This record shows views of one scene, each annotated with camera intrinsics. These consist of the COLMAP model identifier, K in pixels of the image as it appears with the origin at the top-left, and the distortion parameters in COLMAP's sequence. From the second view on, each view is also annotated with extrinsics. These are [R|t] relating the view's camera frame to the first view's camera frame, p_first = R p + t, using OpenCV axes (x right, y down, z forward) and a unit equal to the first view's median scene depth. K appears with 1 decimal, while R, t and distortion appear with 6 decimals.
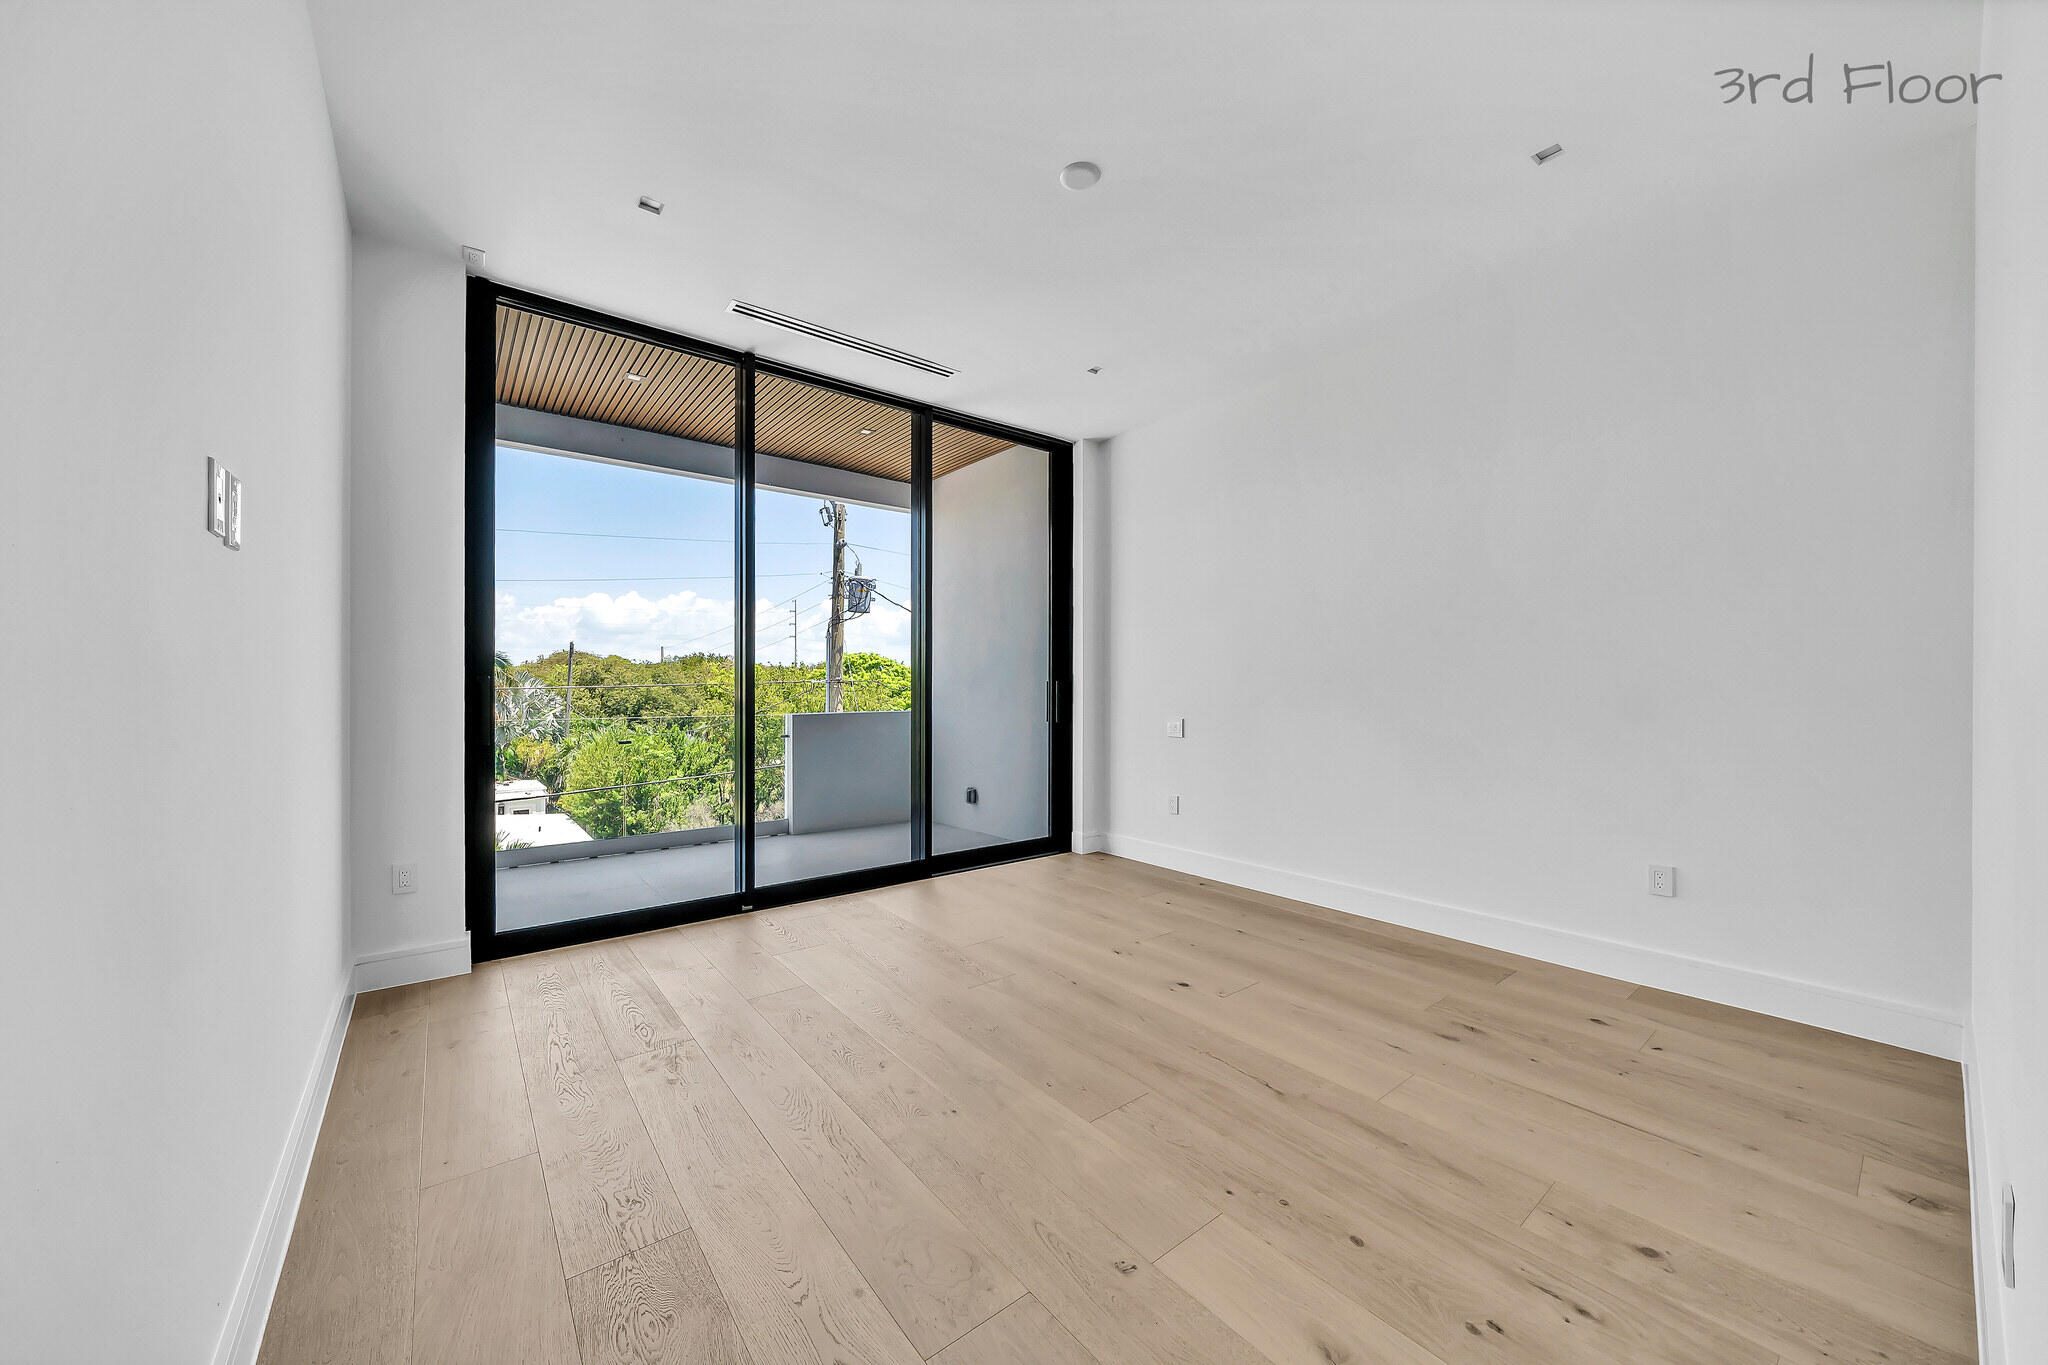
lens RADIAL K [[730.5, 0, 1033.0], [0, 730.5, 668.0], [0, 0, 1]] dist [-0.001092, 0.000133]
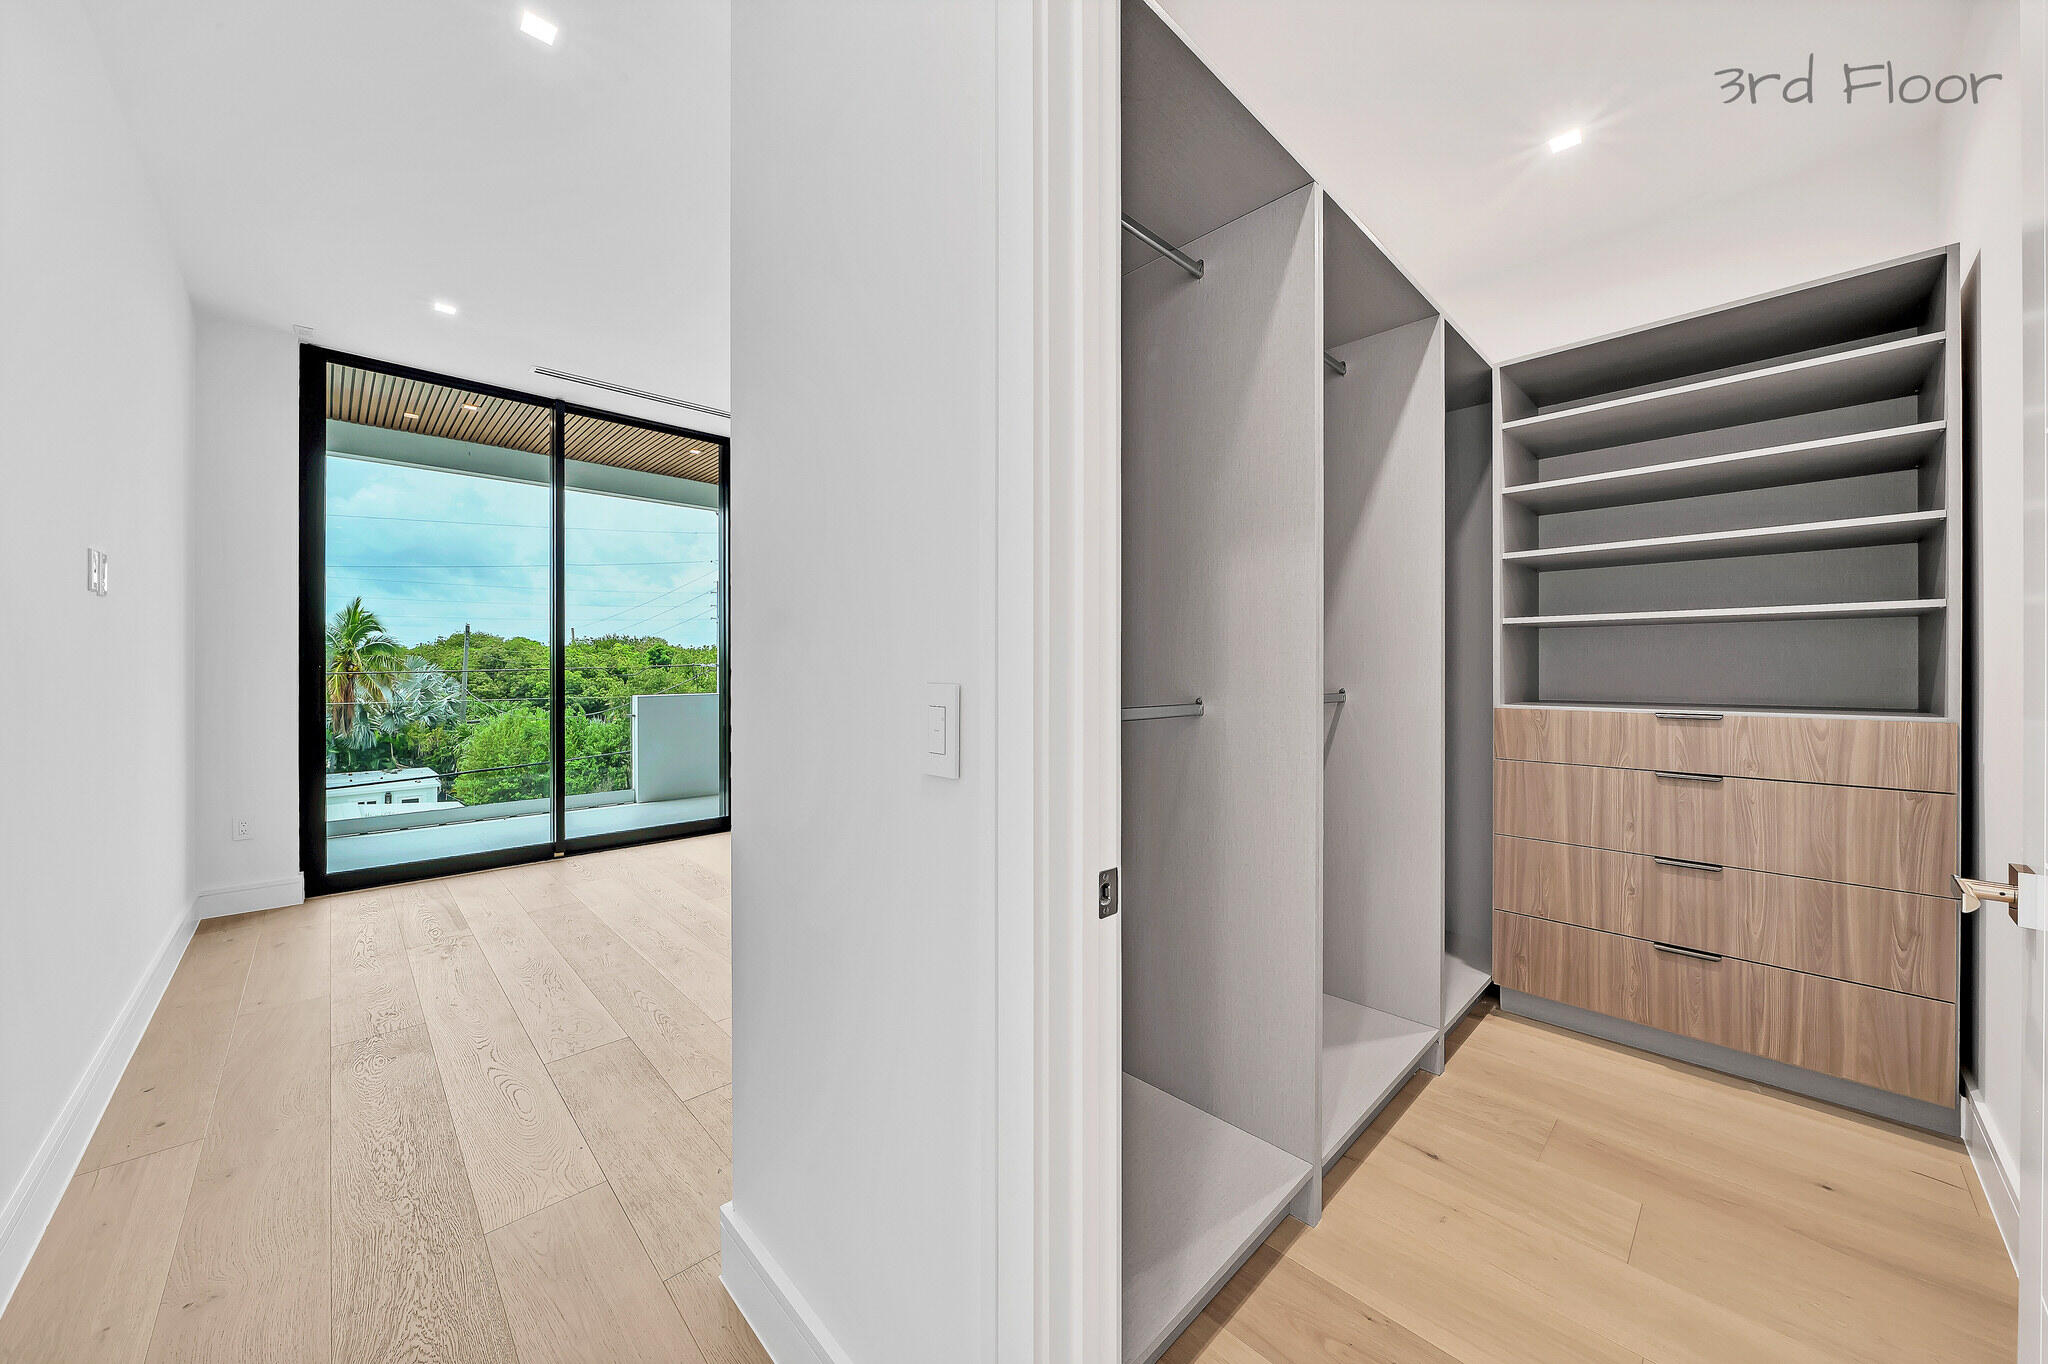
lens RADIAL K [[730.5, 0, 1022.4], [0, 730.5, 676.4], [0, 0, 1]] dist [-0.001092, 0.000133]
pose [[0.996532, -0.000937, 0.083203, 0.268368], [-0.001865, 0.999434, 0.033585, -0.007104], [-0.083188, -0.033624, 0.995966, -0.249584]]
